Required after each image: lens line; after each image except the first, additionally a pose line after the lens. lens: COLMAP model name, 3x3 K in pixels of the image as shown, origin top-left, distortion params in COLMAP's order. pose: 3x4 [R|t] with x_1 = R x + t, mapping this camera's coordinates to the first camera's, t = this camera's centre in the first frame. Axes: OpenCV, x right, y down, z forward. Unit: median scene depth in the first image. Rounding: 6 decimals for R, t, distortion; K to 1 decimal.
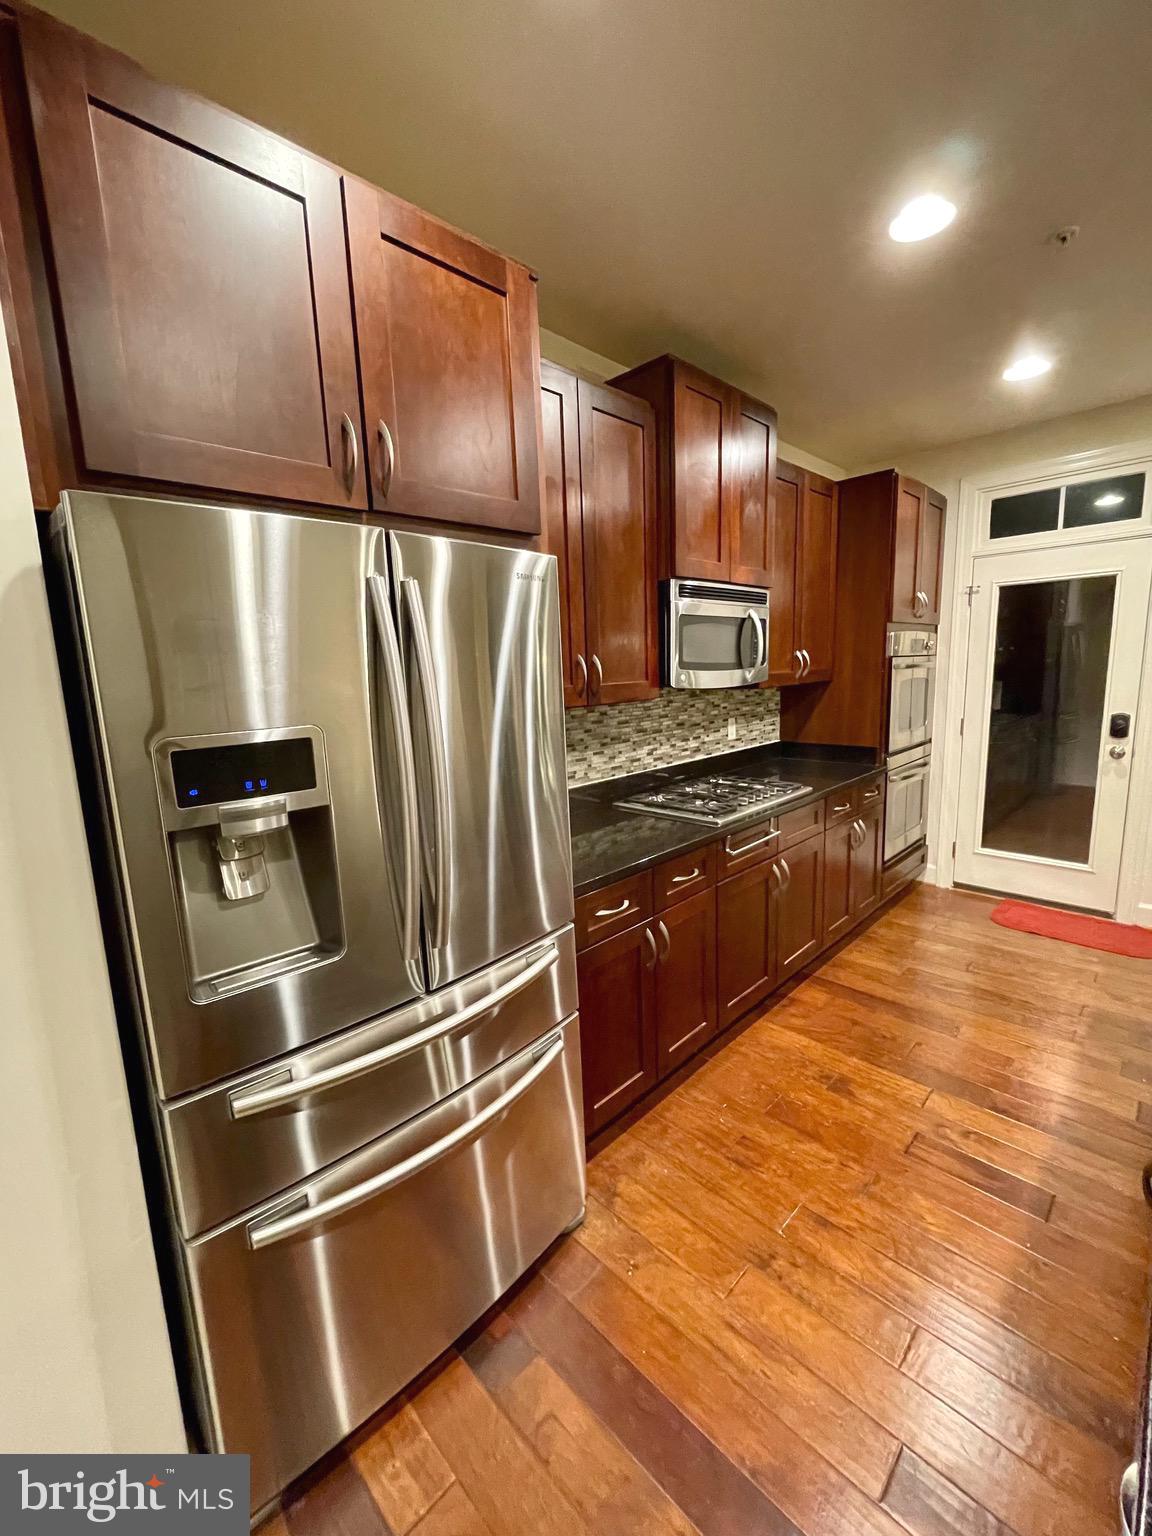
lens RADIAL K [[620.1, 0, 576.8], [0, 620.1, 767.4], [0, 0, 1]] dist [-0.003362, -0.000212]
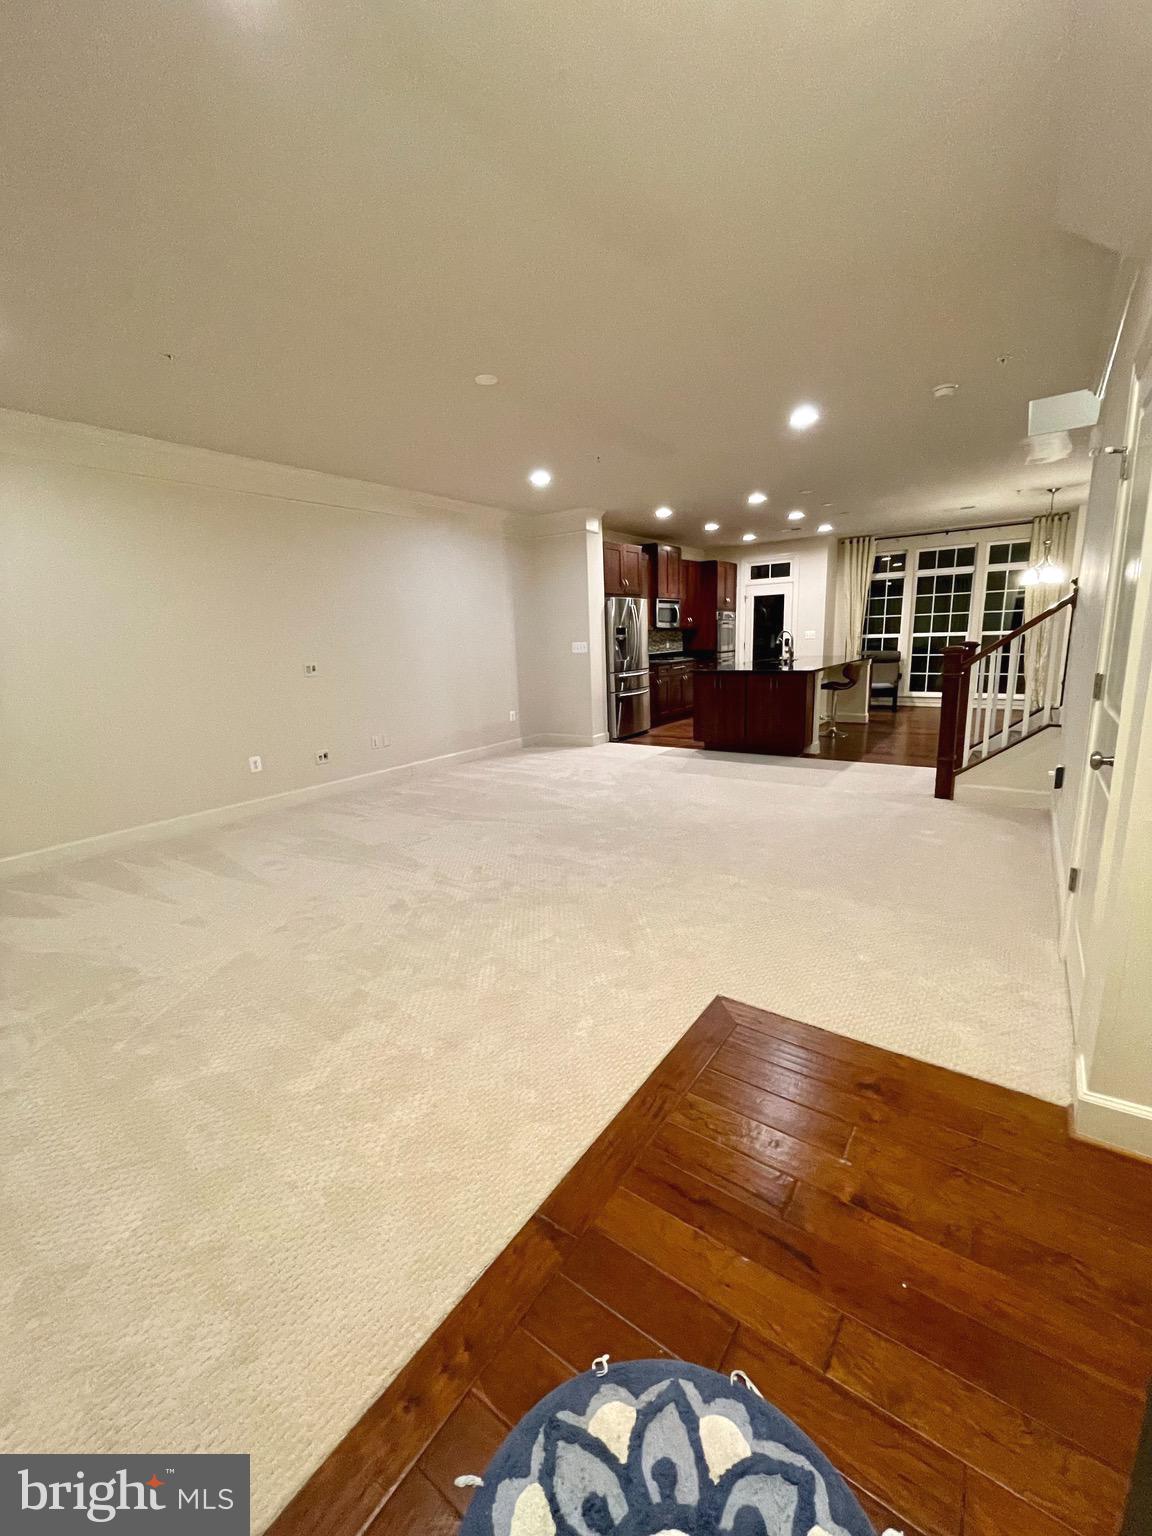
lens RADIAL K [[620.1, 0, 577.3], [0, 620.1, 767.4], [0, 0, 1]] dist [-0.003362, -0.000212]
pose [[0.986737, -0.034780, 0.158560, -0.708167], [0.027803, 0.998554, 0.046007, 0.399531], [-0.159930, -0.040989, 0.986277, -1.993814]]
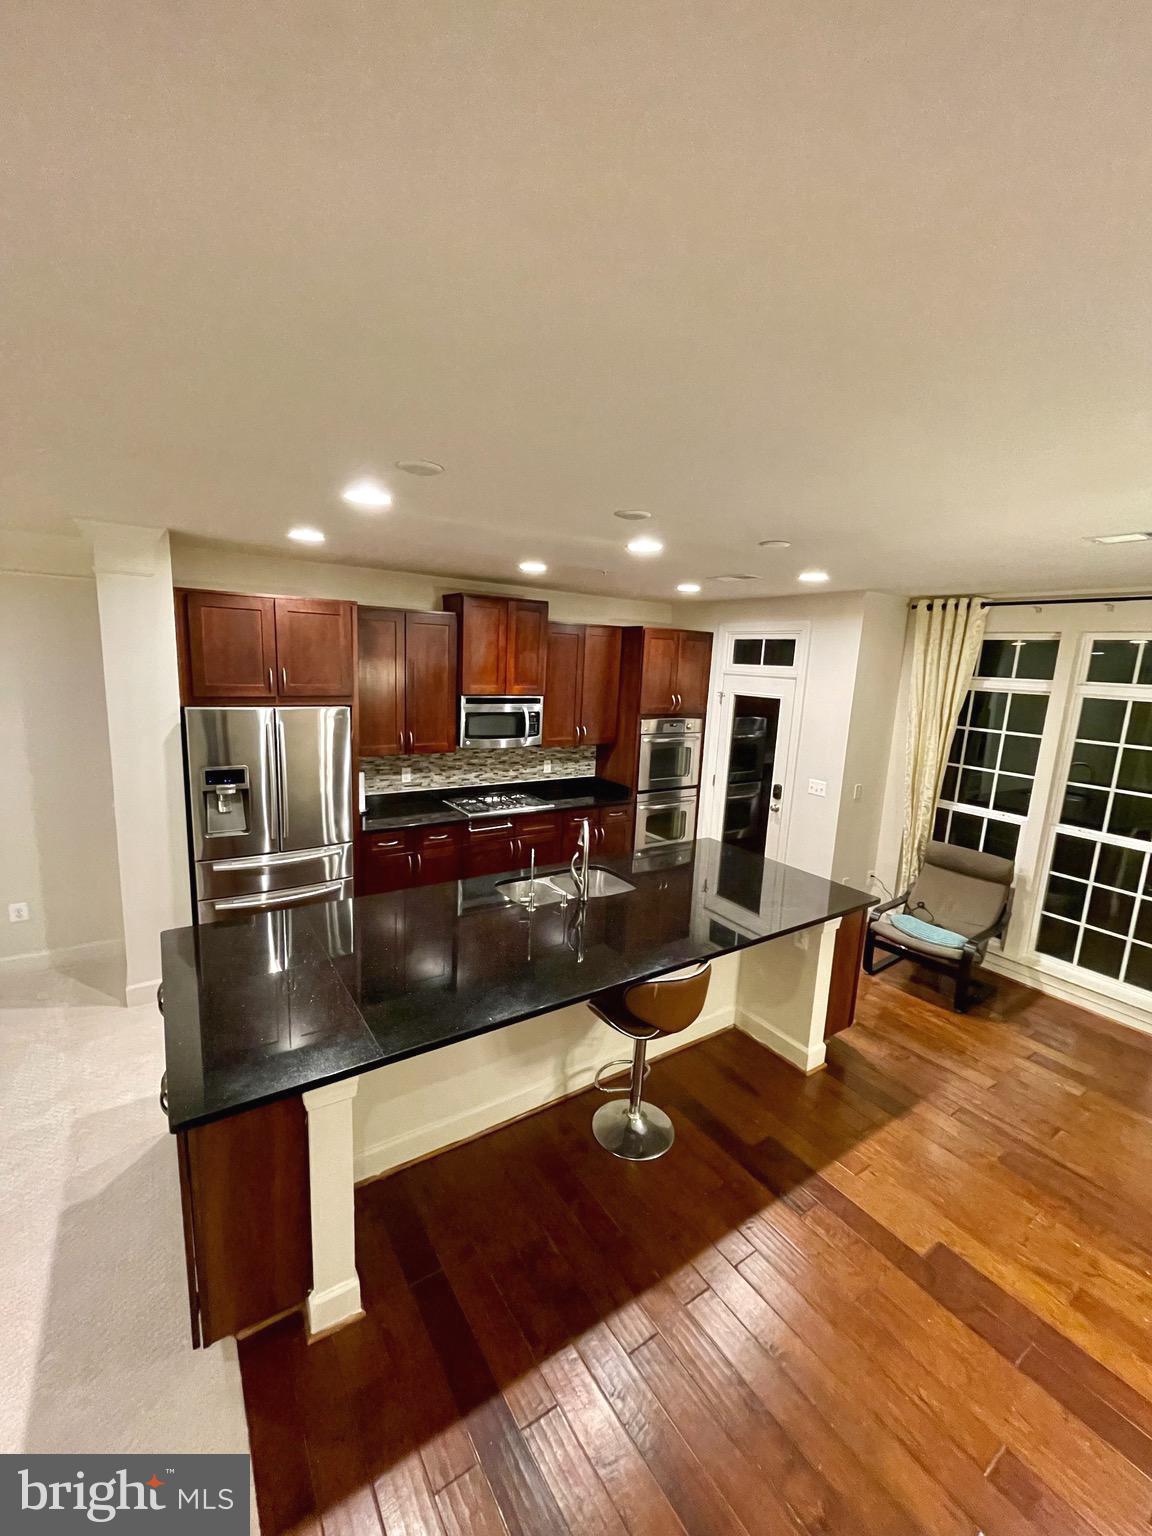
lens RADIAL K [[620.1, 0, 577.5], [0, 620.1, 767.9], [0, 0, 1]] dist [-0.003362, -0.000212]
pose [[0.977925, 0.112206, -0.176275, 0.656505], [-0.110007, 0.993682, 0.022230, -0.109455], [0.177655, -0.002347, 0.984090, -0.686668]]
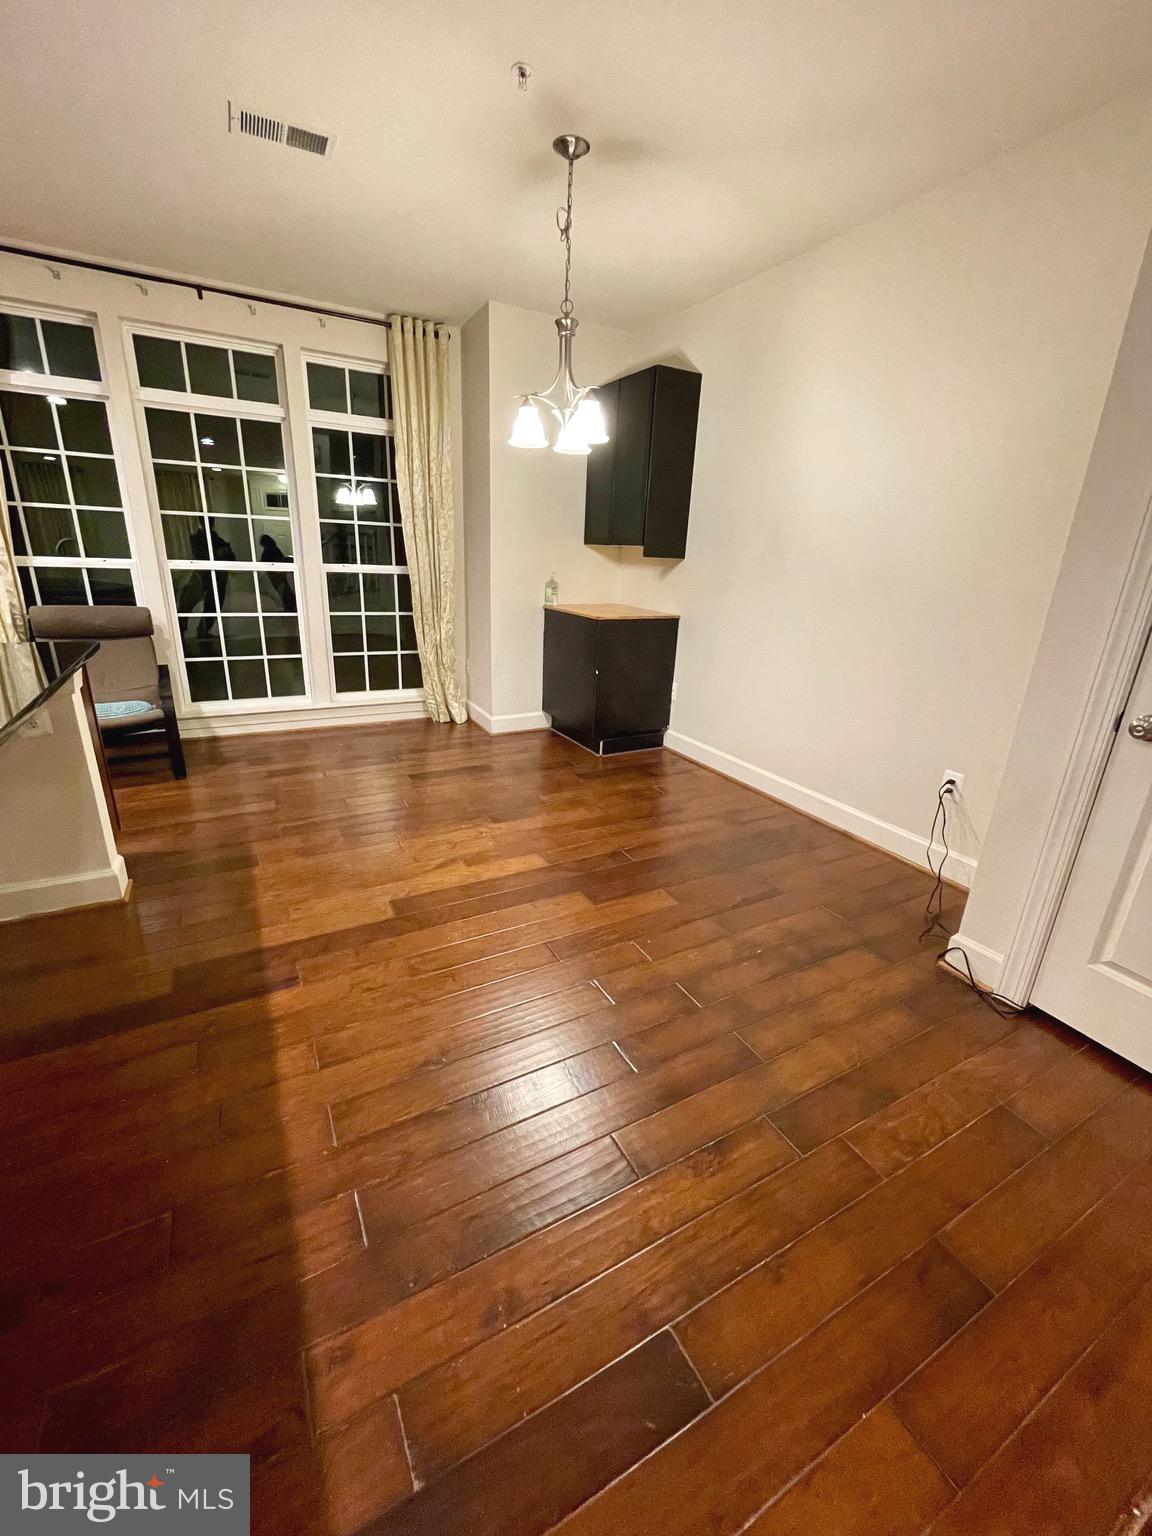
lens RADIAL K [[620.1, 0, 575.4], [0, 620.1, 766.6], [0, 0, 1]] dist [-0.003362, -0.000212]
pose [[0.280605, -0.266317, 0.922137, 0.431366], [0.103617, 0.963526, 0.246740, 0.099967], [-0.954214, 0.026313, 0.297966, -0.332981]]
